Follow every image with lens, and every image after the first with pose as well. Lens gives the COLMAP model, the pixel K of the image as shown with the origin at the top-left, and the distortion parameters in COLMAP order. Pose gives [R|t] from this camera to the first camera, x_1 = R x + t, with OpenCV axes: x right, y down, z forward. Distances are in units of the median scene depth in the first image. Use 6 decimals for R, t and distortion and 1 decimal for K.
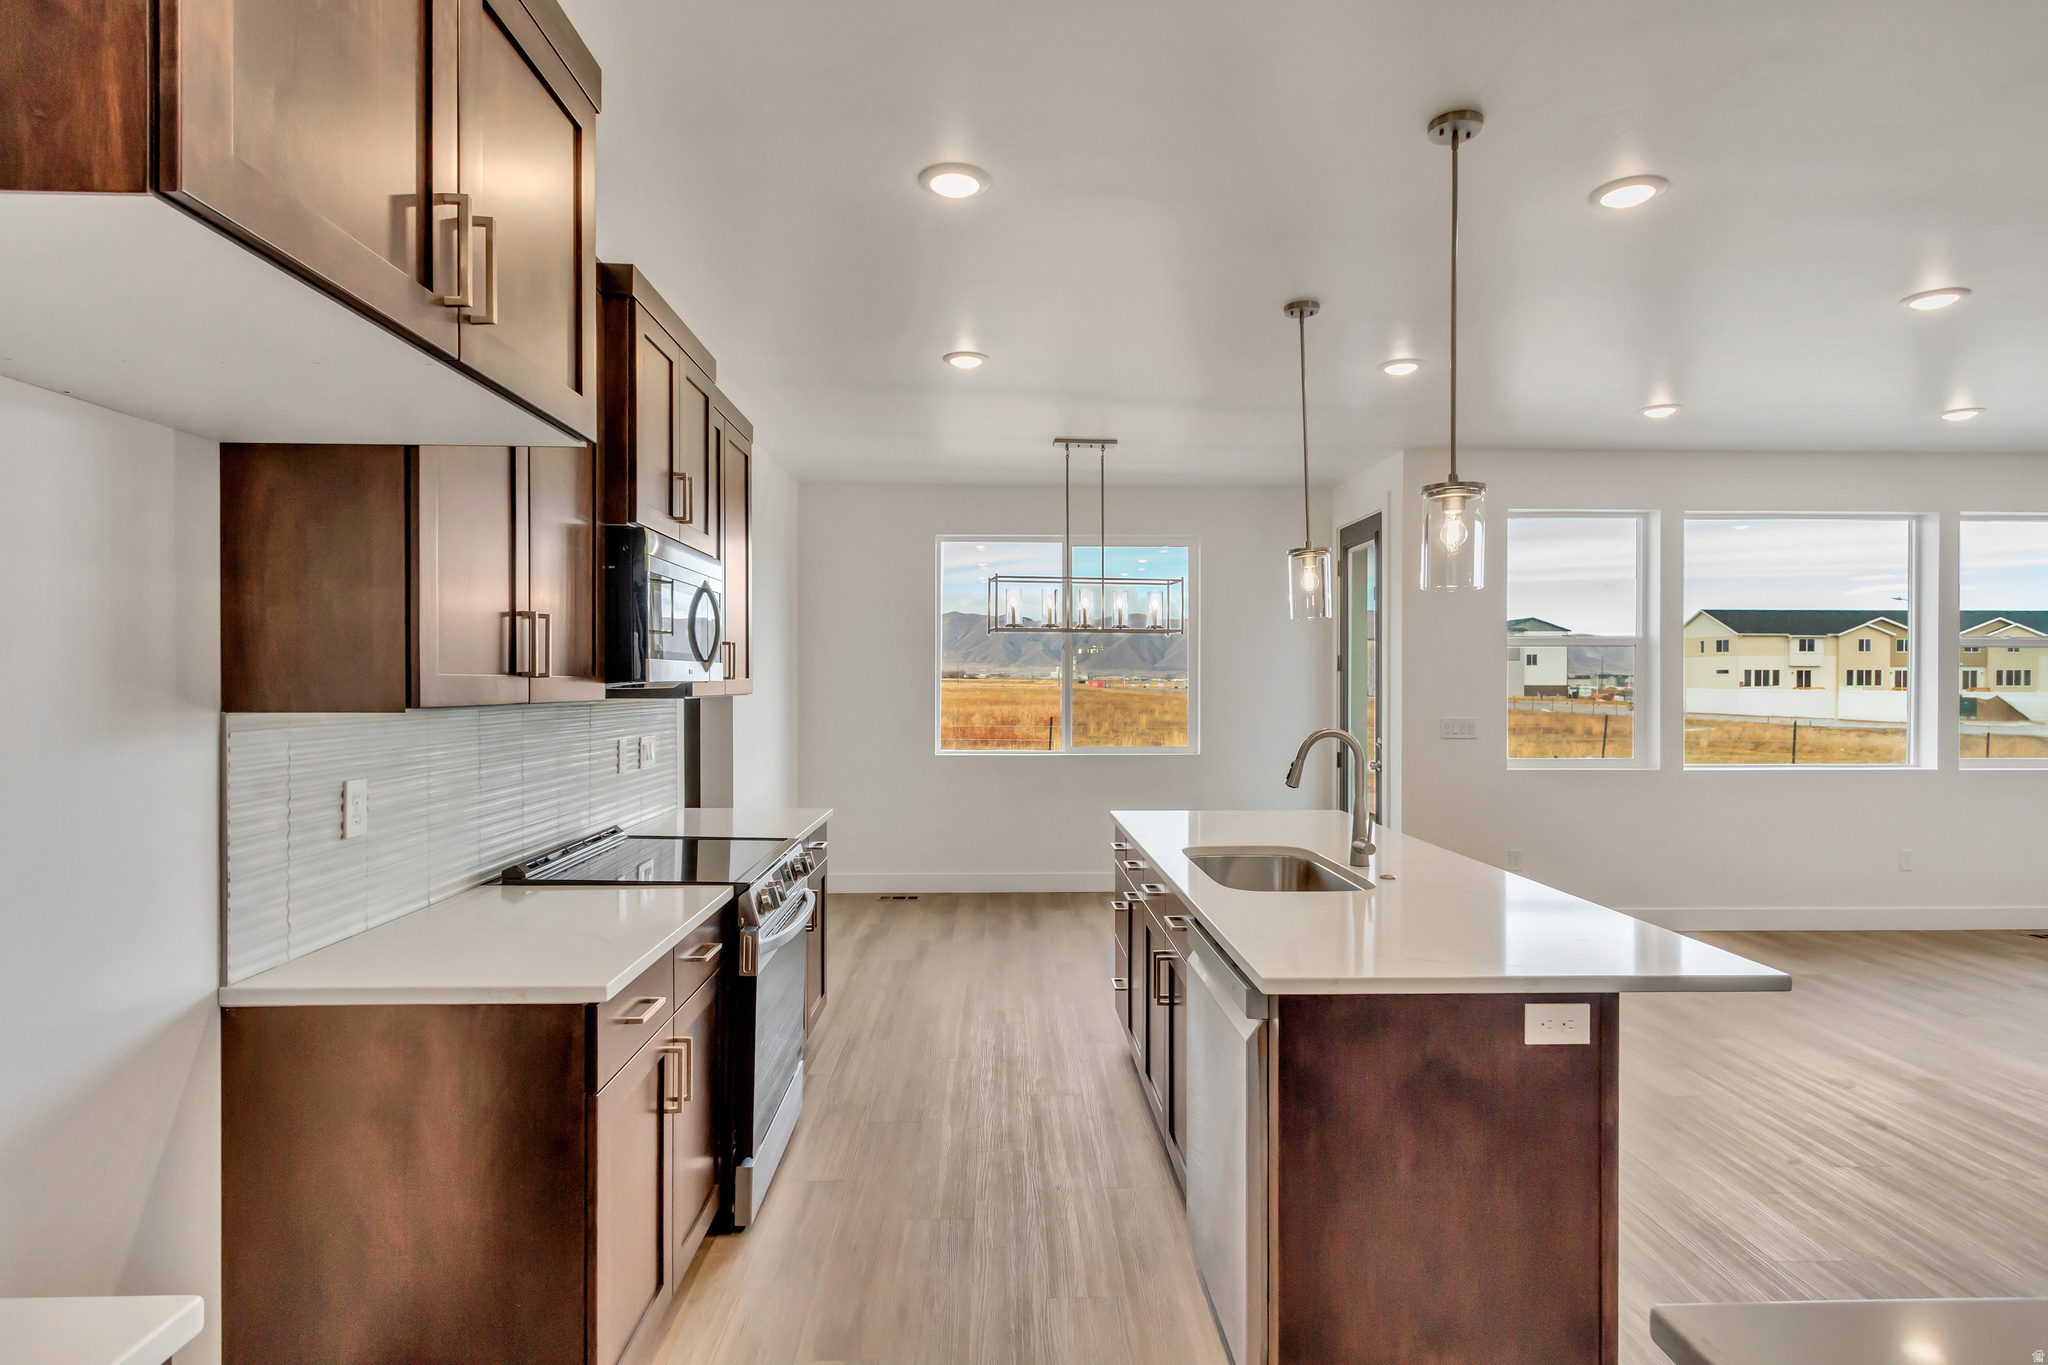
lens RADIAL K [[1071.0, 0, 1028.5], [0, 1071.0, 692.1], [0, 0, 1]] dist [0.004252, -0.000290]
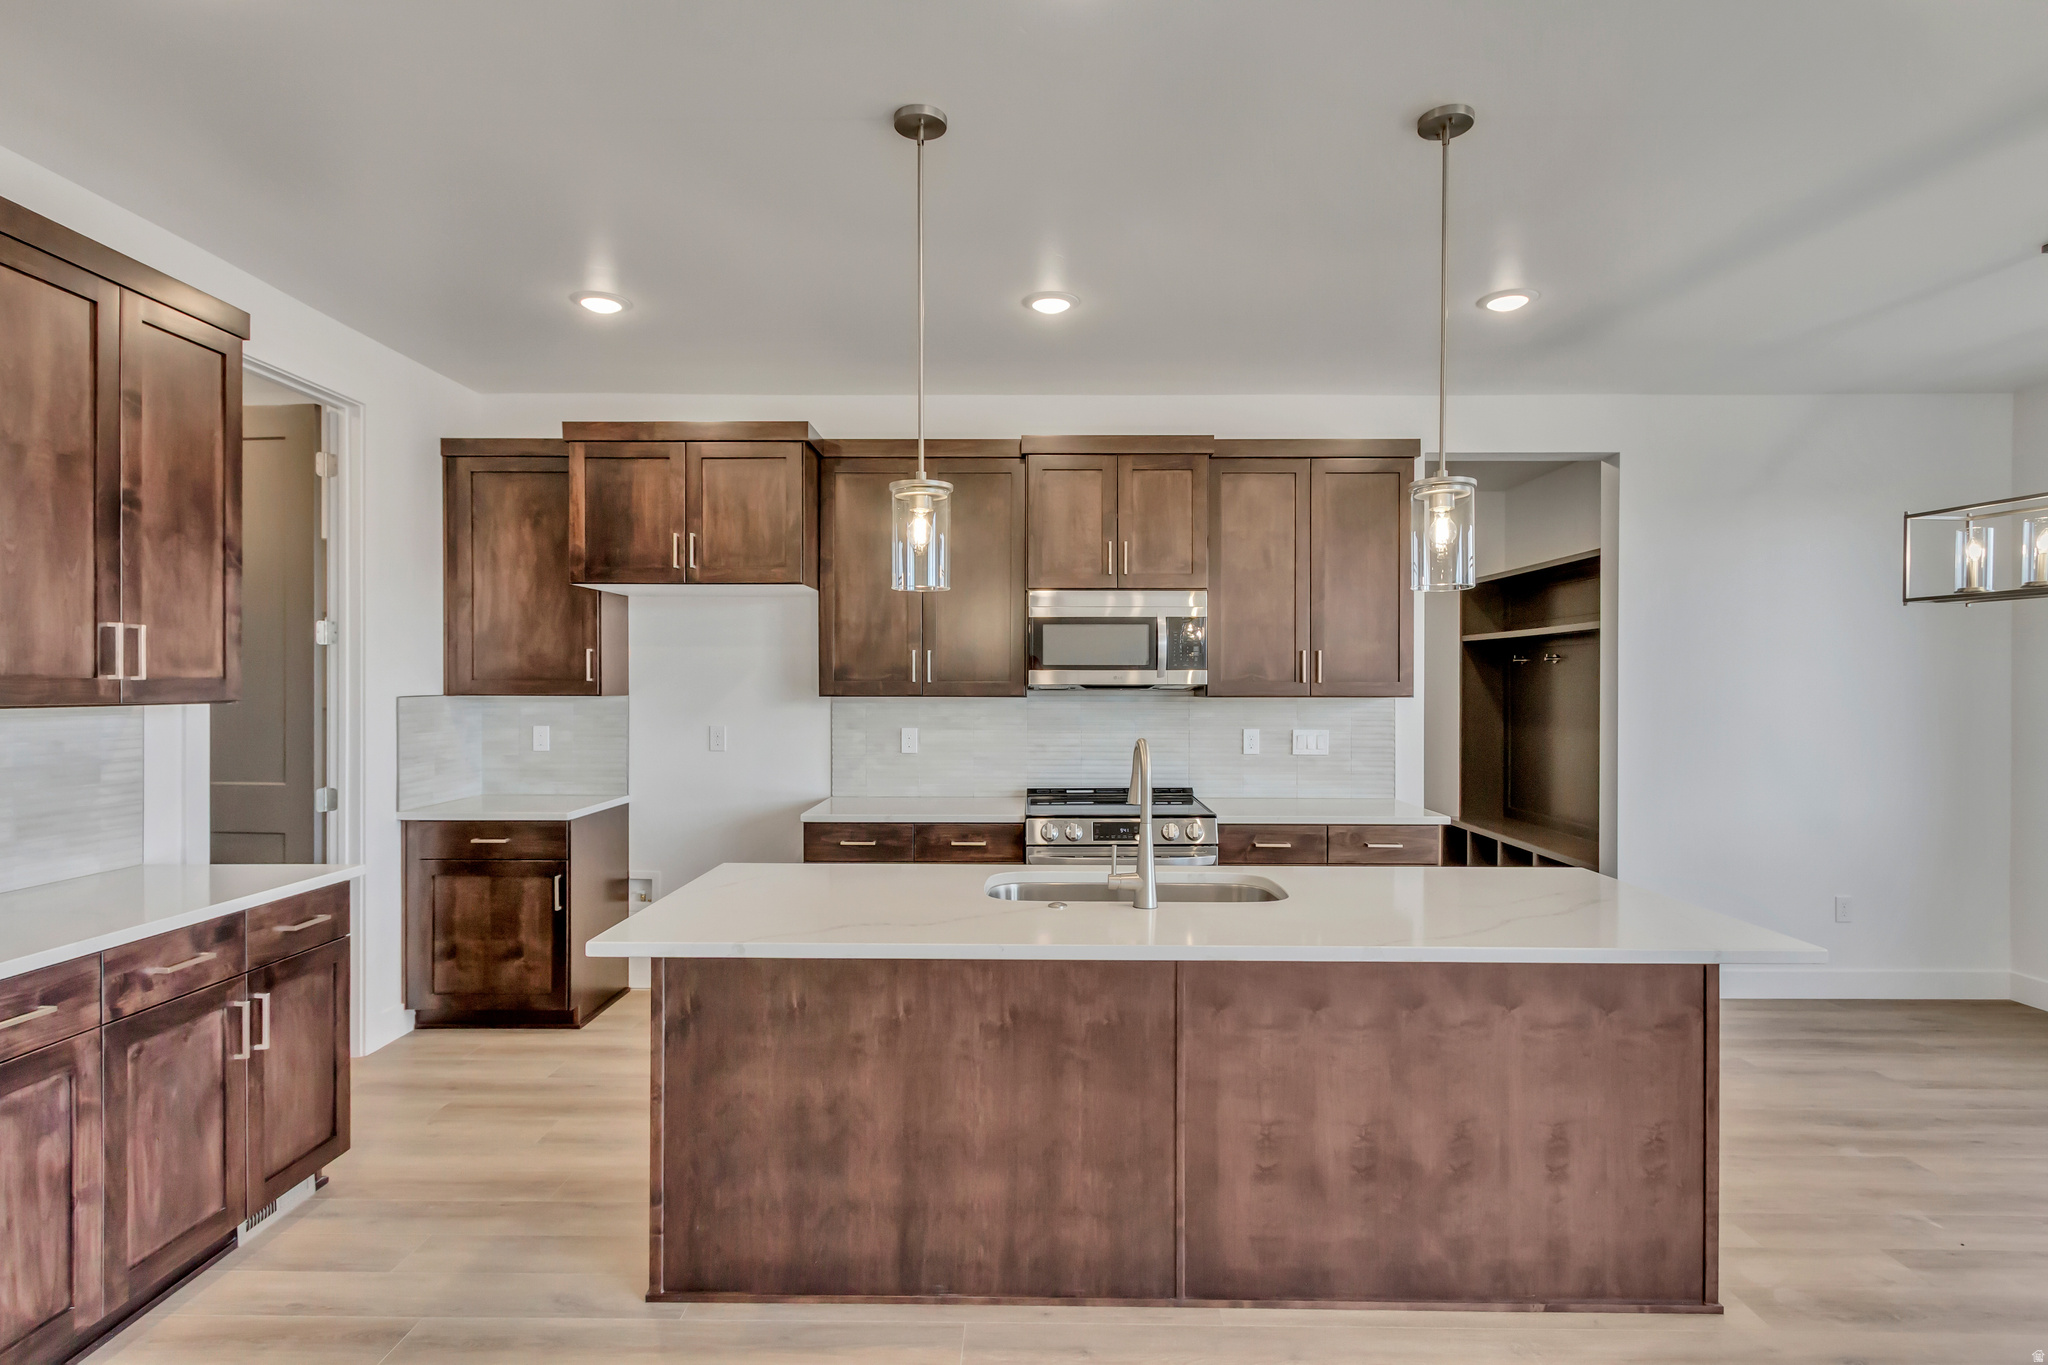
lens RADIAL K [[1062.0, 0, 1021.9], [0, 1062.0, 687.2], [0, 0, 1]] dist [0.007289, -0.002320]
pose [[-0.038201, 0.002132, -0.999268, 0.101050], [-0.010948, 0.999937, 0.002552, -0.000741], [0.999210, 0.011037, -0.038176, 0.083777]]
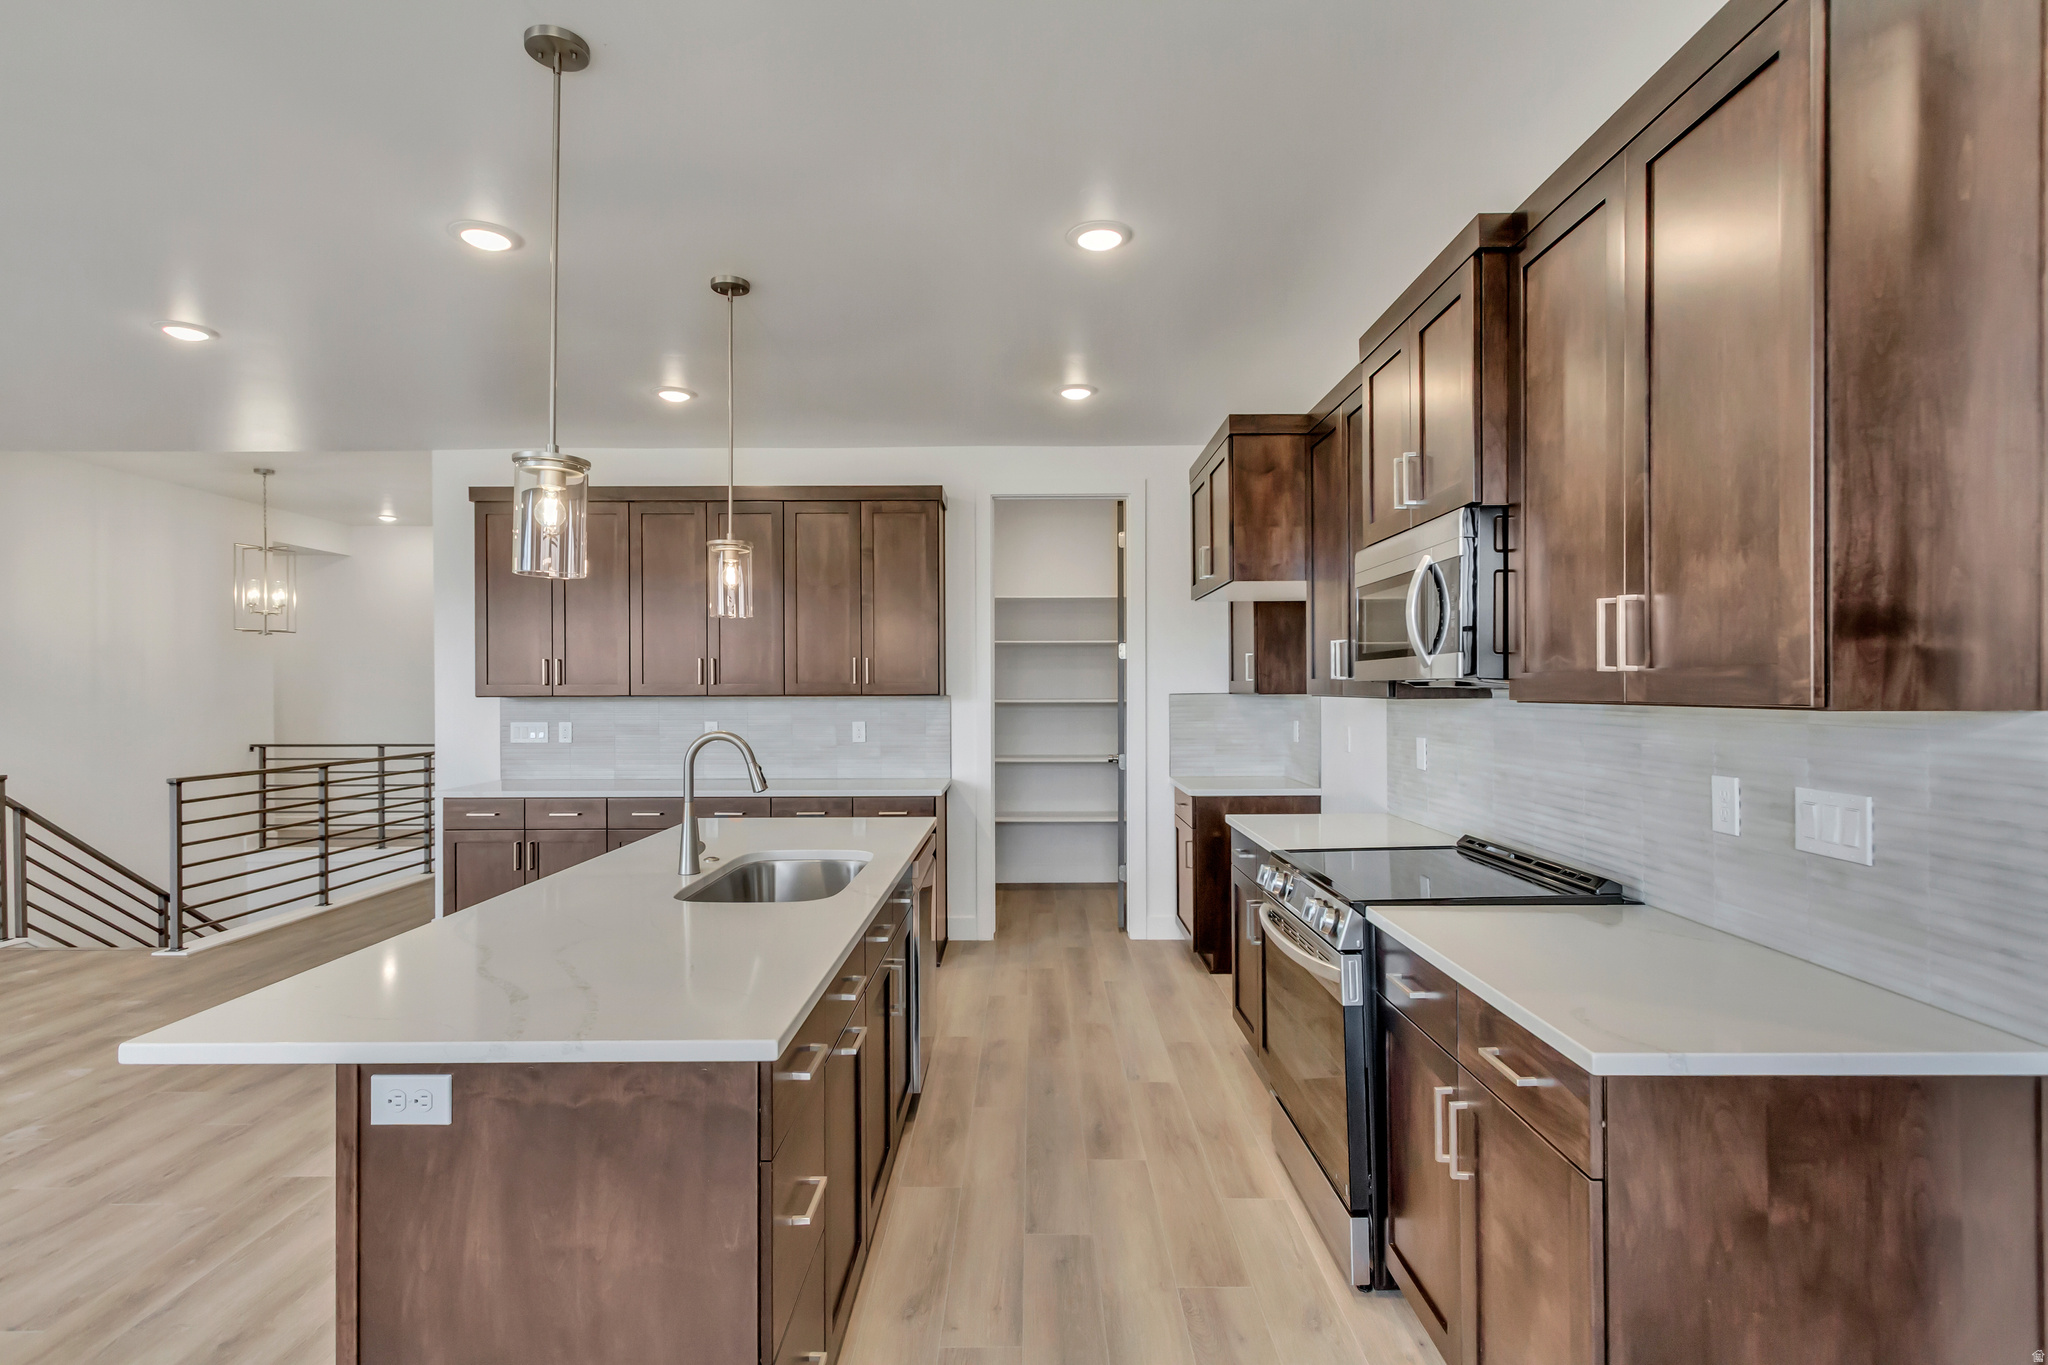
lens RADIAL K [[1007.7, 0, 1024.8], [0, 1007.7, 689.6], [0, 0, 1]] dist [0.011717, -0.003237]
pose [[-0.999430, 0.003285, 0.033585, -0.002105], [0.003644, 0.999937, 0.010637, -0.001062], [-0.033548, 0.010753, -0.999379, 0.169563]]
